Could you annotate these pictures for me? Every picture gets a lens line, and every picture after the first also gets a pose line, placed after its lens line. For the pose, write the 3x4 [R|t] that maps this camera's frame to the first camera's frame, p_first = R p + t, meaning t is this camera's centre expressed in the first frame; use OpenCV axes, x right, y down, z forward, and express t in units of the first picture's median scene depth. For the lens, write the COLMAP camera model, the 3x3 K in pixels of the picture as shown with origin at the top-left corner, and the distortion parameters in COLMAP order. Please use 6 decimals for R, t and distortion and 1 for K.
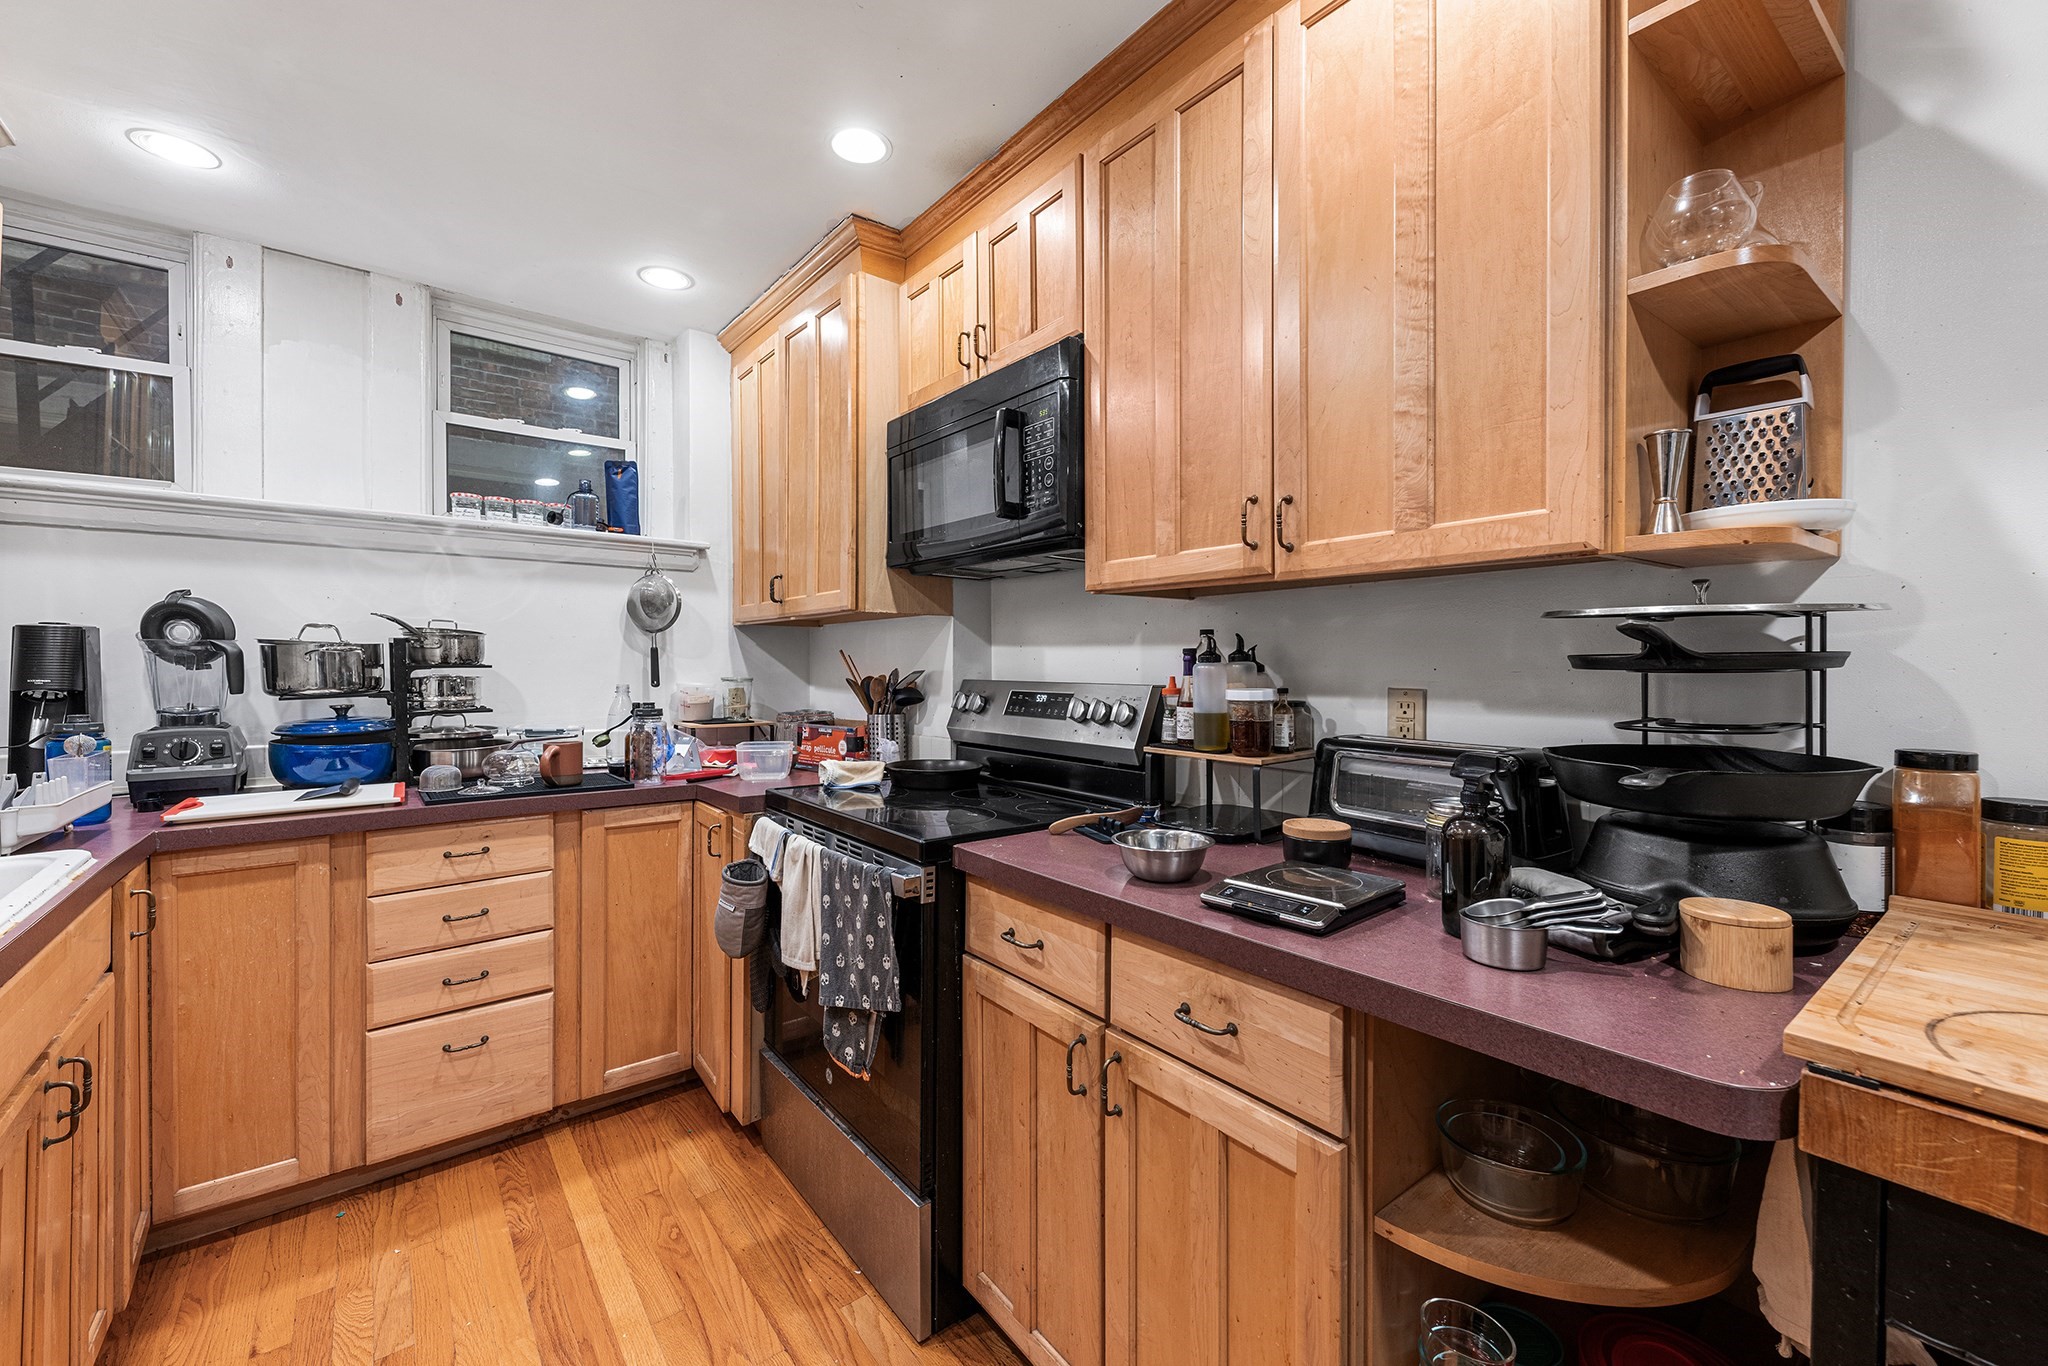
lens RADIAL K [[801.6, 0, 1026.8], [0, 801.6, 671.6], [0, 0, 1]] dist [-0.000024, -0.000478]
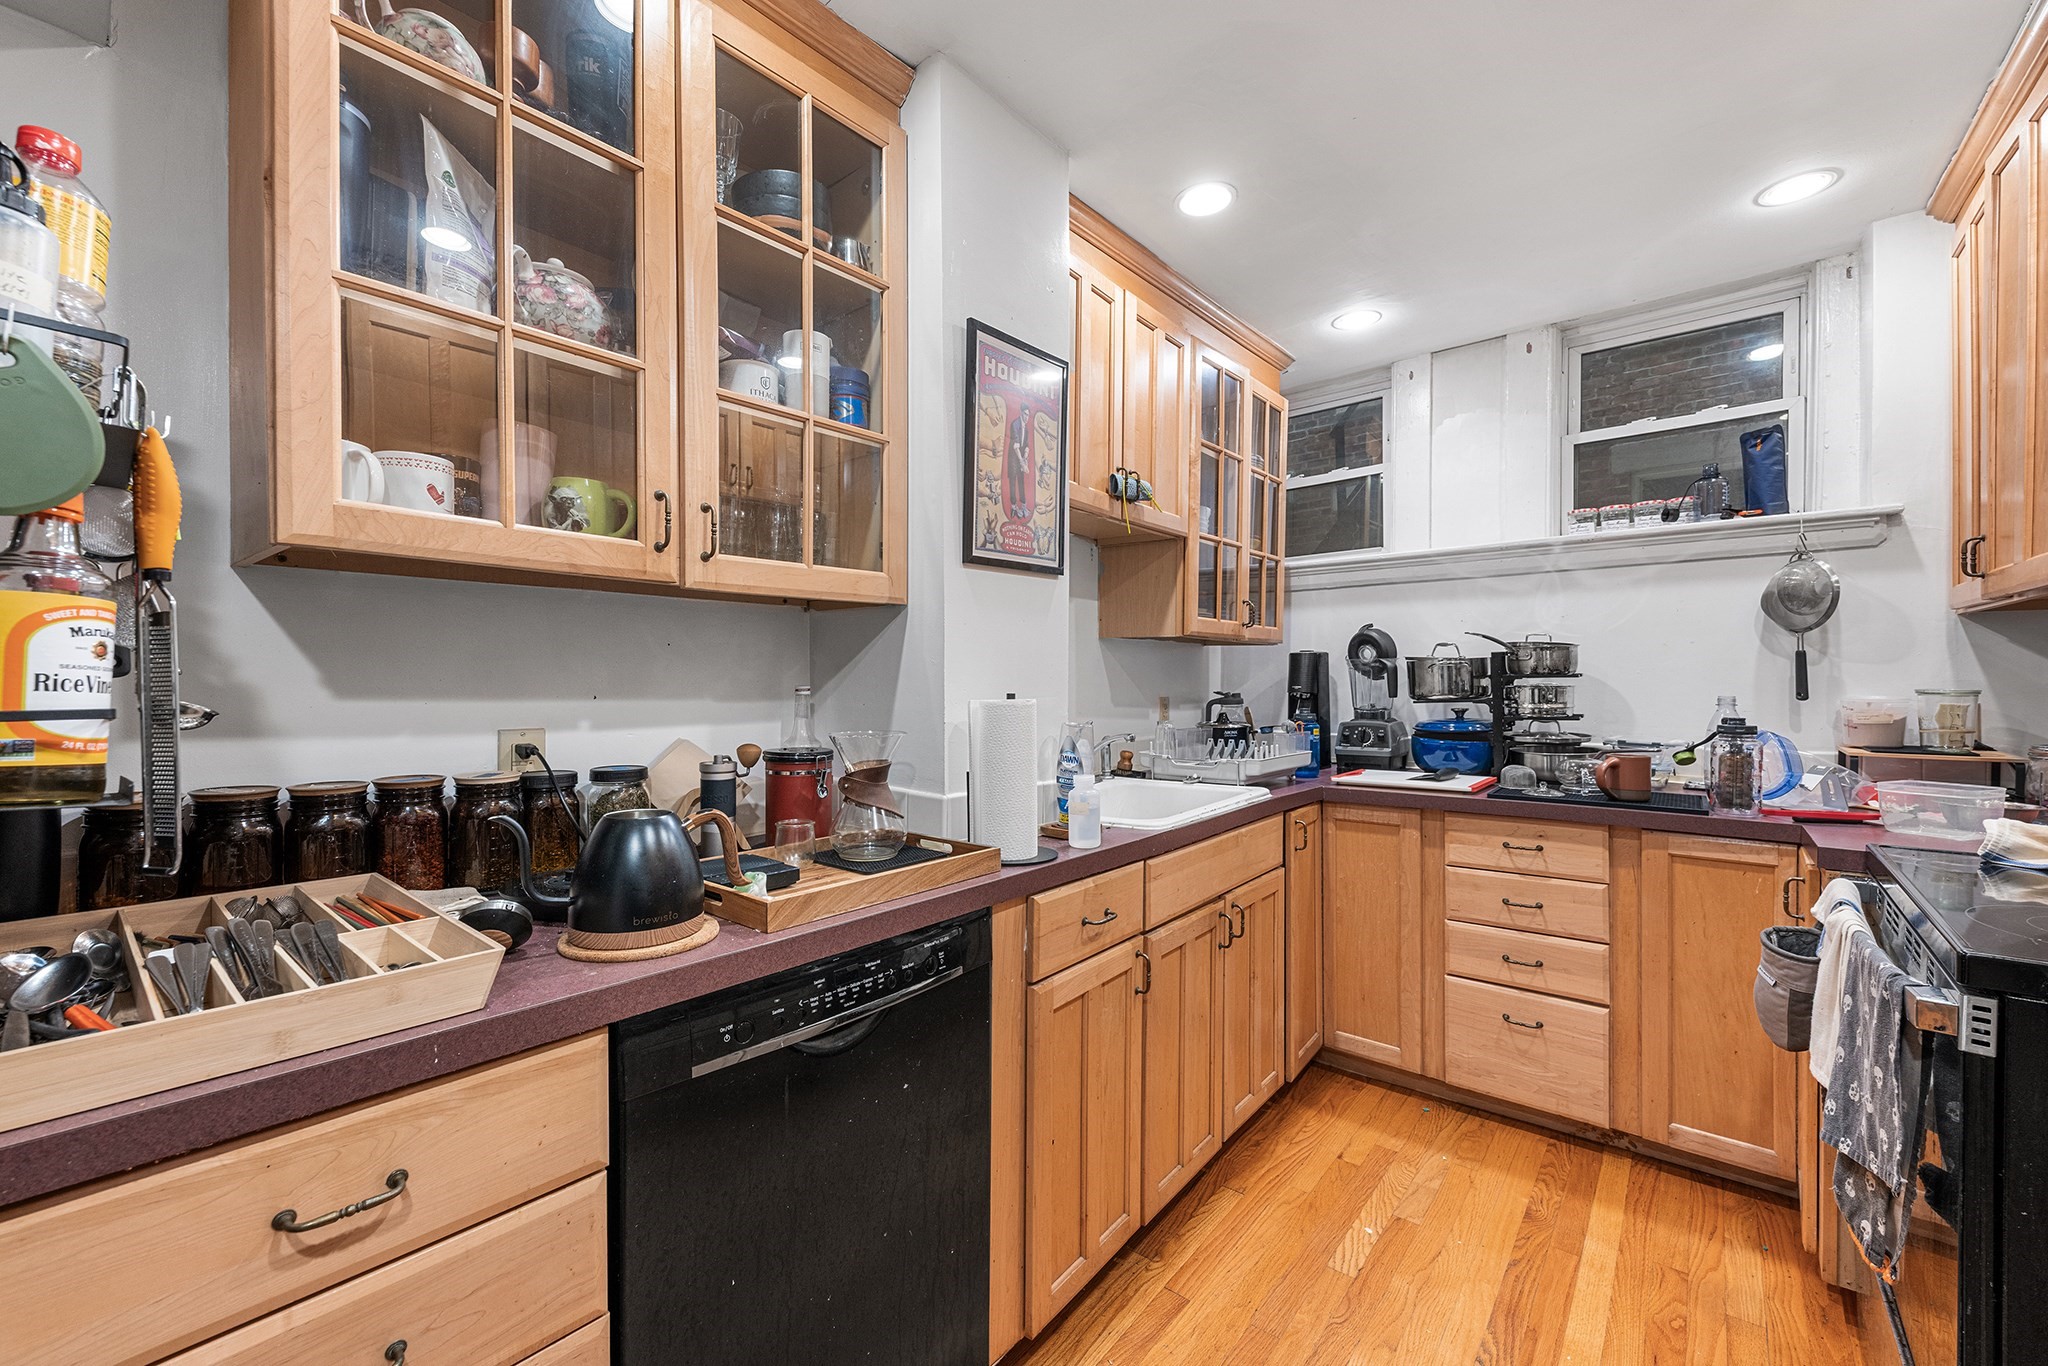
lens RADIAL K [[818.9, 0, 1024.0], [0, 818.9, 683.0], [0, 0, 1]] dist [-0.001621, -0.000464]
pose [[0.195992, 0.002349, -0.980603, 0.243407], [0.001312, 0.999996, 0.002657, -0.001599], [0.980605, -0.001808, 0.195989, 0.105095]]
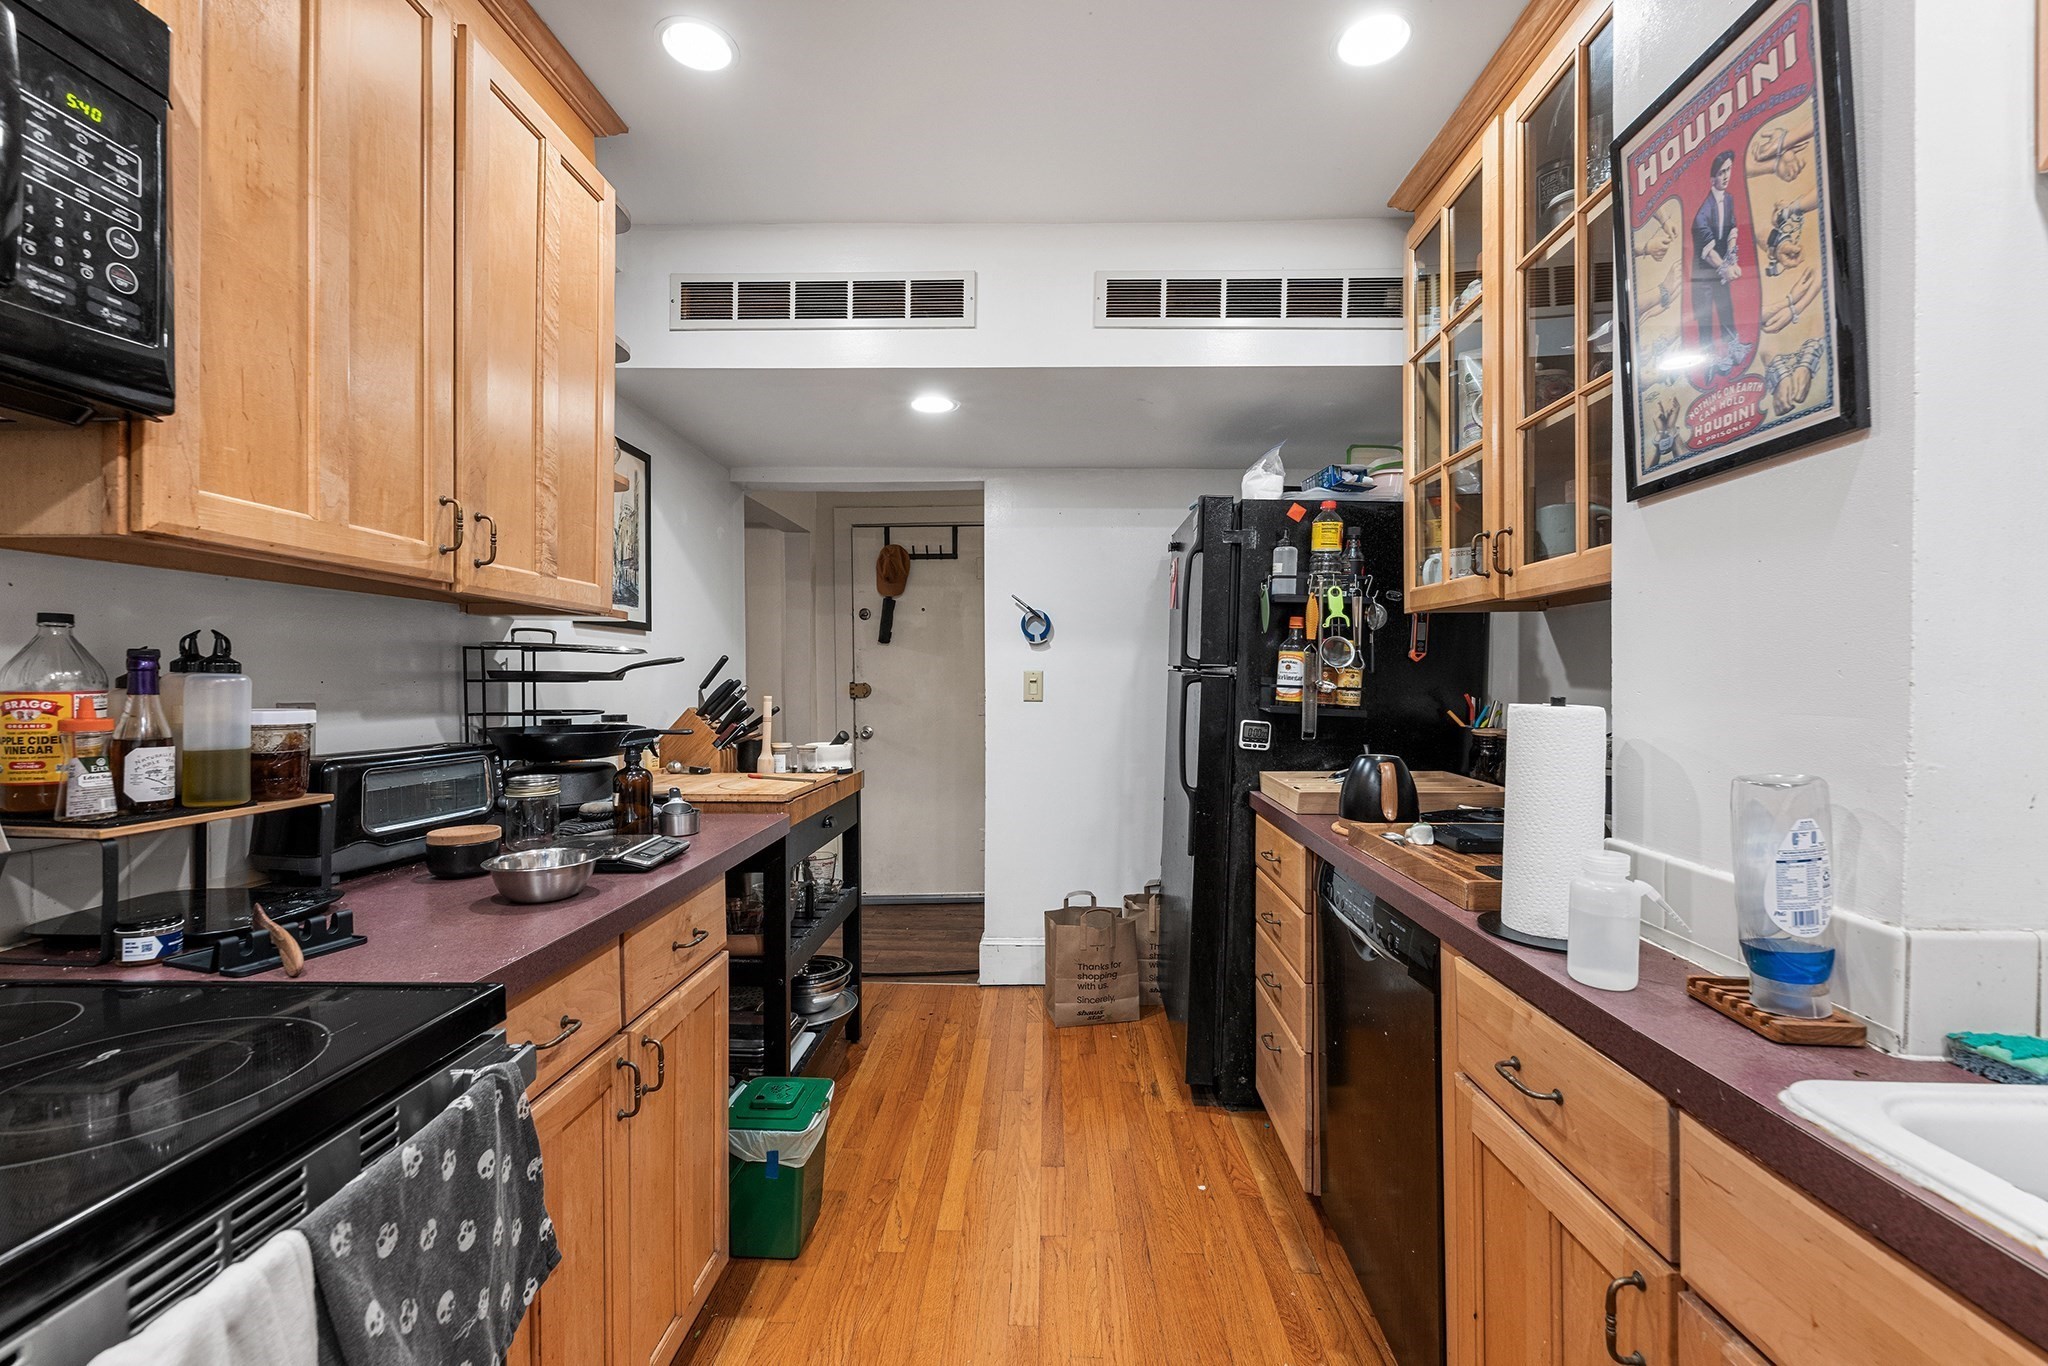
lens RADIAL K [[801.6, 0, 1026.8], [0, 801.6, 671.6], [0, 0, 1]] dist [-0.000024, -0.000478]
pose [[-0.760177, 0.005085, 0.649696, -0.565638], [0.004119, 0.999987, -0.003006, -0.006251], [-0.649703, 0.000391, -0.760188, 0.837289]]
